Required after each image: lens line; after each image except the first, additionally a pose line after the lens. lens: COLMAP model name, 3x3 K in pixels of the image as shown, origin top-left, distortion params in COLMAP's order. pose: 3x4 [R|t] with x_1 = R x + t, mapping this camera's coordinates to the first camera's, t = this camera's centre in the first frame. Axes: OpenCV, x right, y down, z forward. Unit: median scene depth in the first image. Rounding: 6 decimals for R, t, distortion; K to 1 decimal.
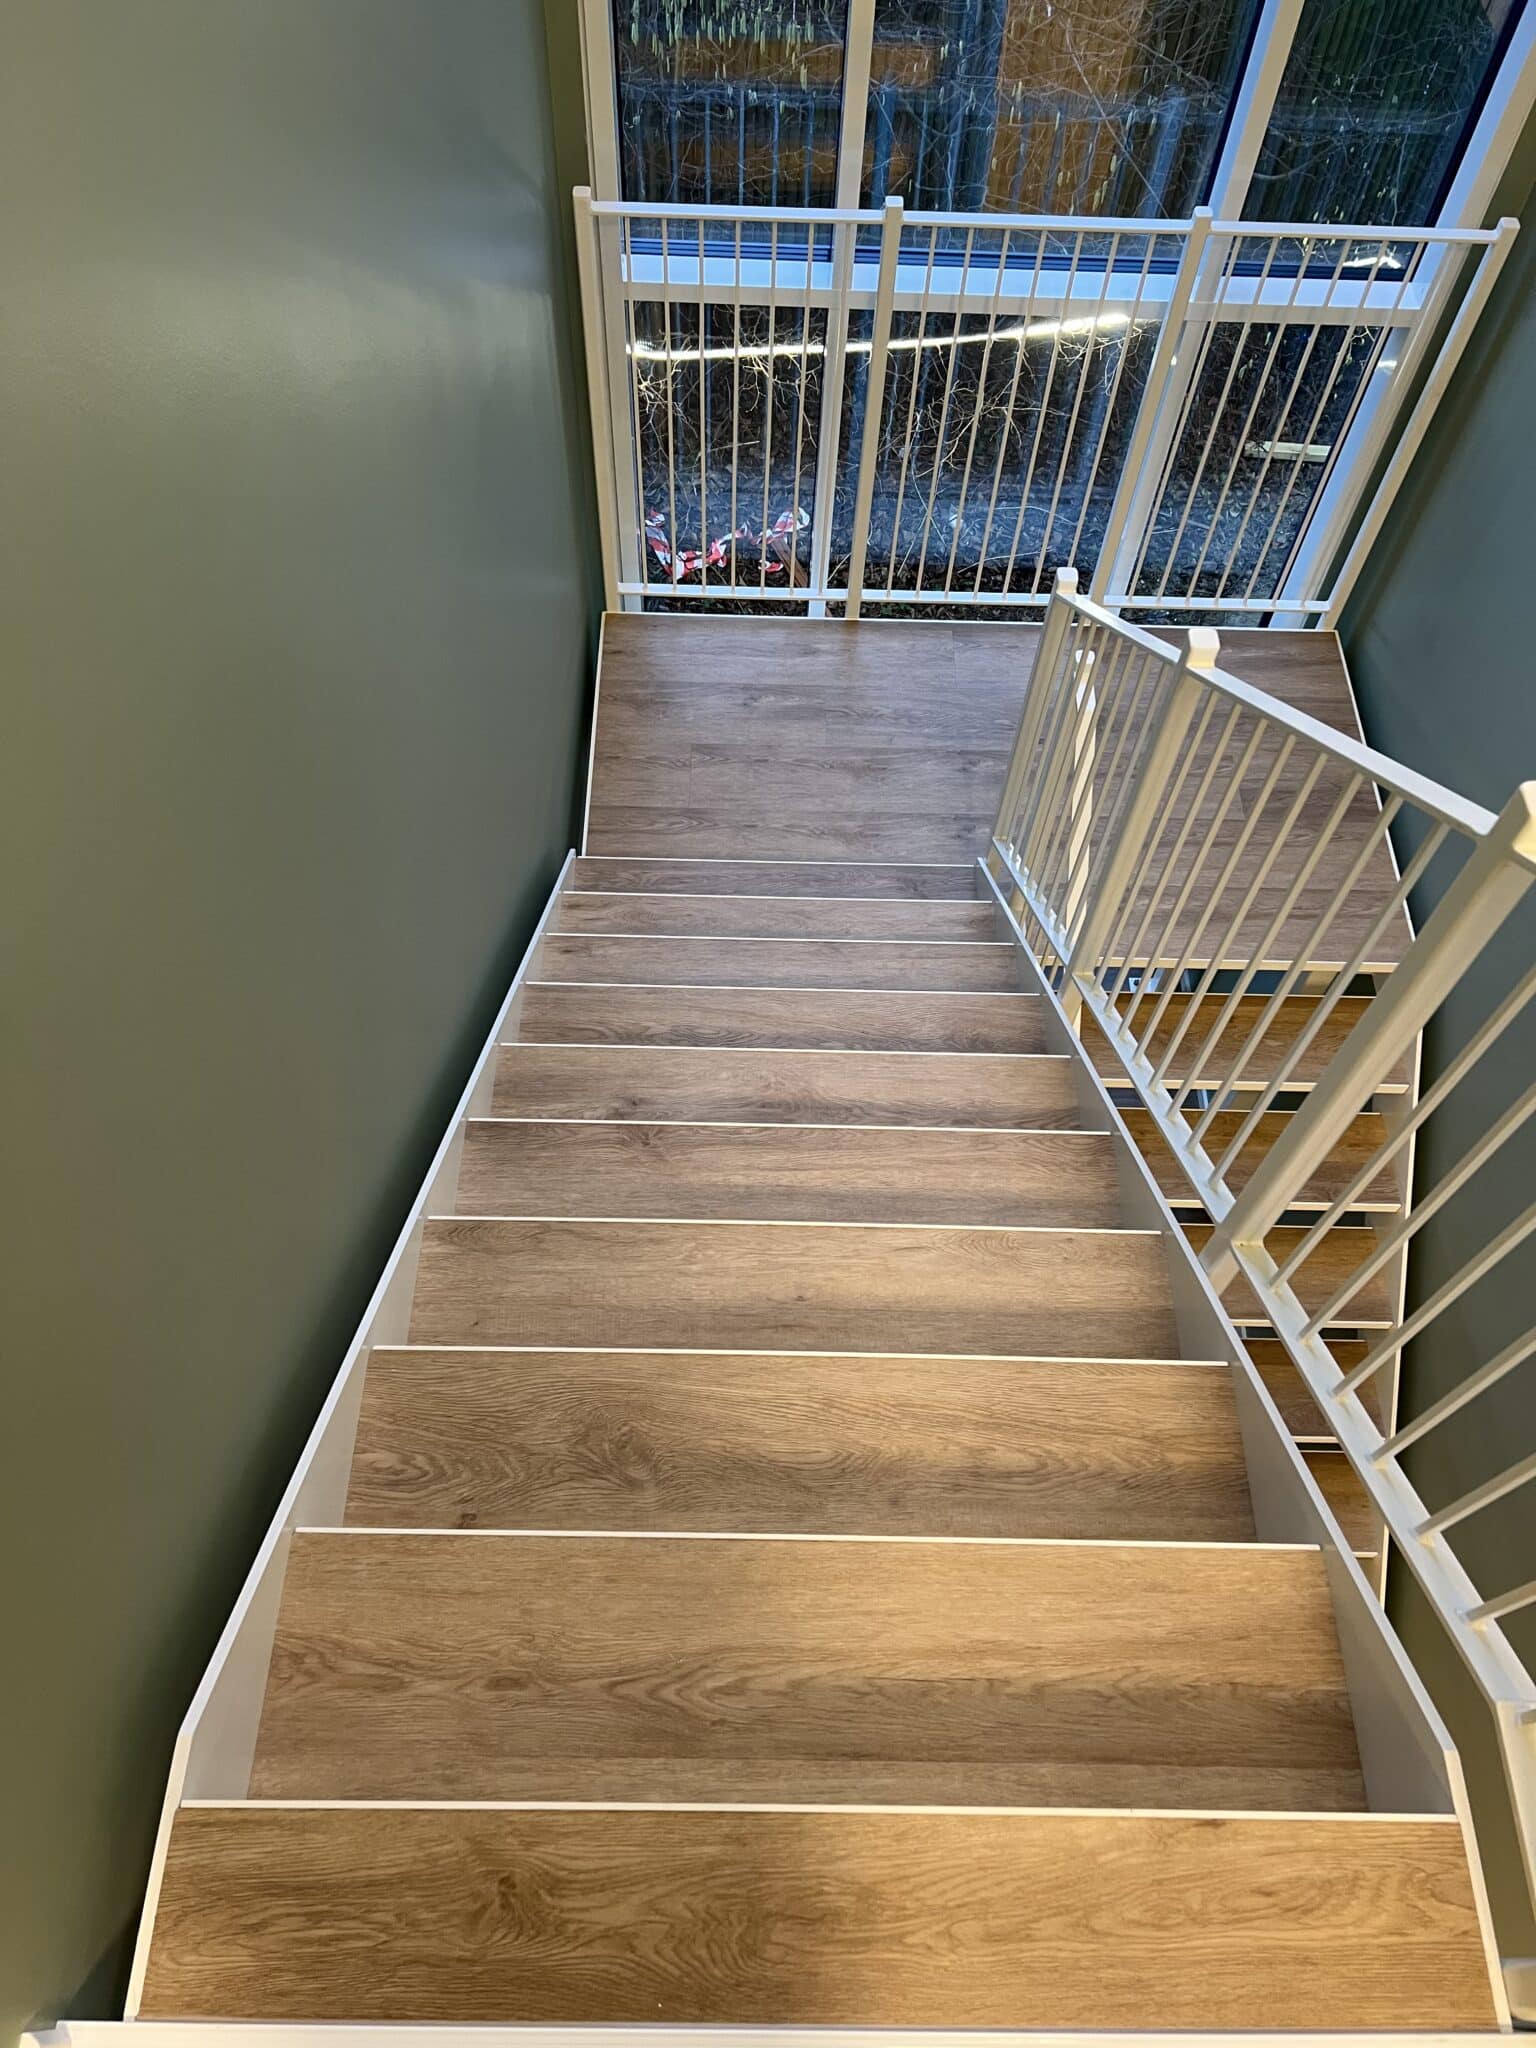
lens RADIAL K [[1551.7, 0, 768.0], [0, 1551.7, 1024.0], [0, 0, 1]] dist [0.005523, -0.005049]
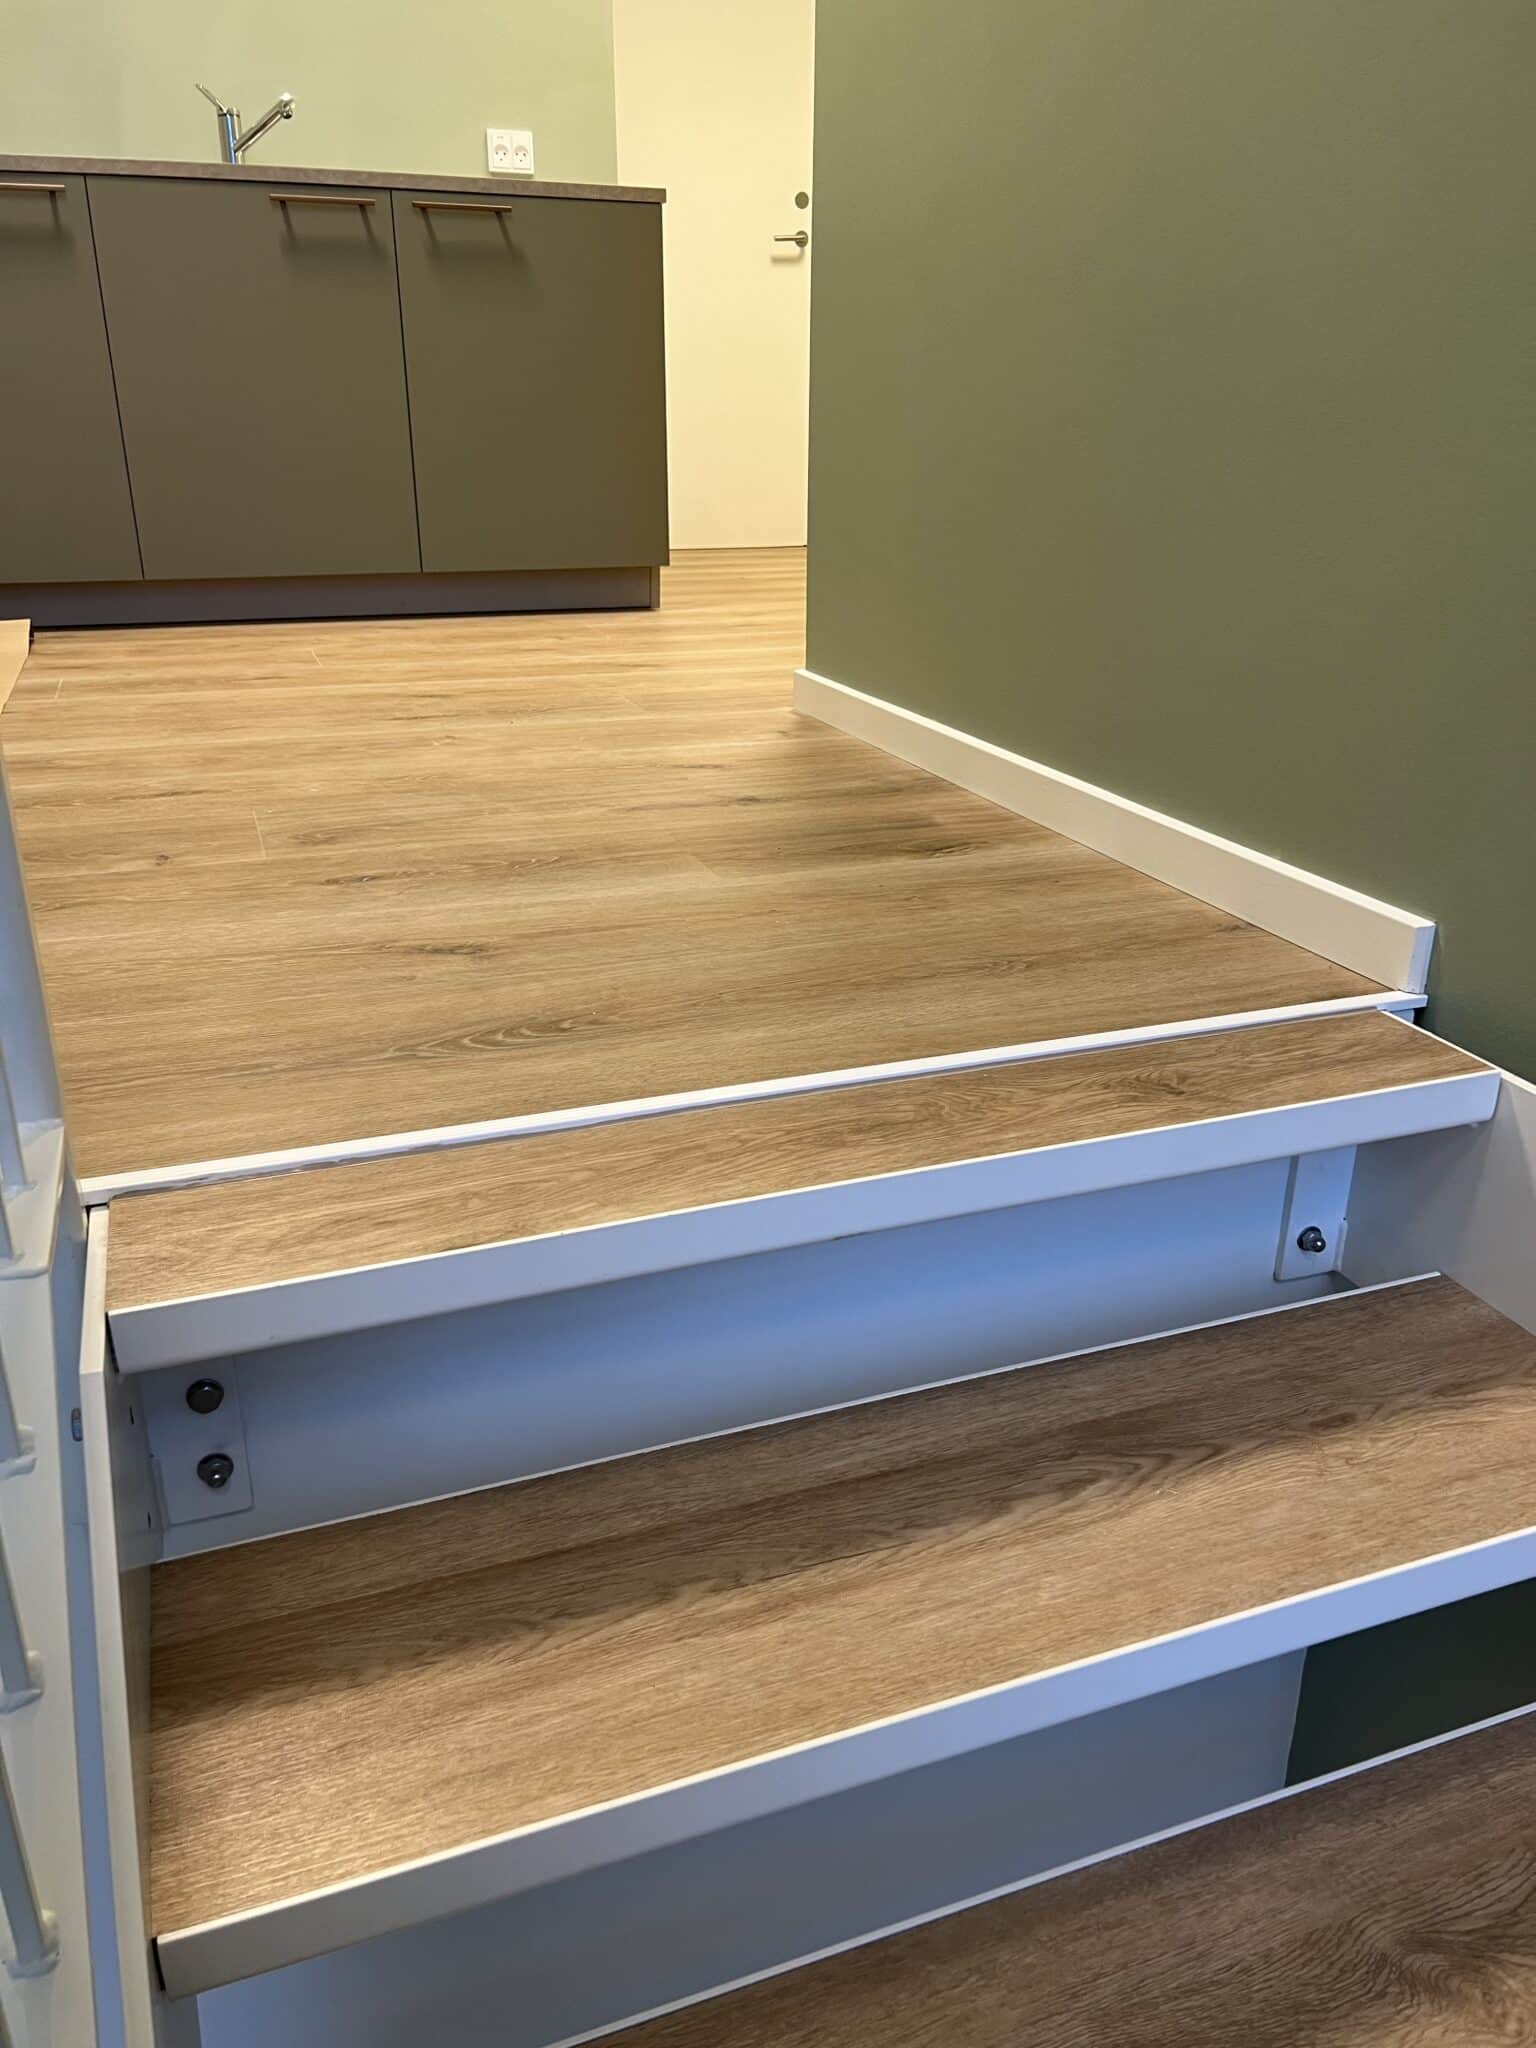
lens RADIAL K [[1551.7, 0, 768.0], [0, 1551.7, 1024.0], [0, 0, 1]] dist [0.005523, -0.005049]
pose [[-0.933829, 0.093607, -0.345254, 0.339638], [-0.322880, 0.194896, 0.926155, -0.234343], [0.153984, 0.976347, -0.151776, 0.881509]]
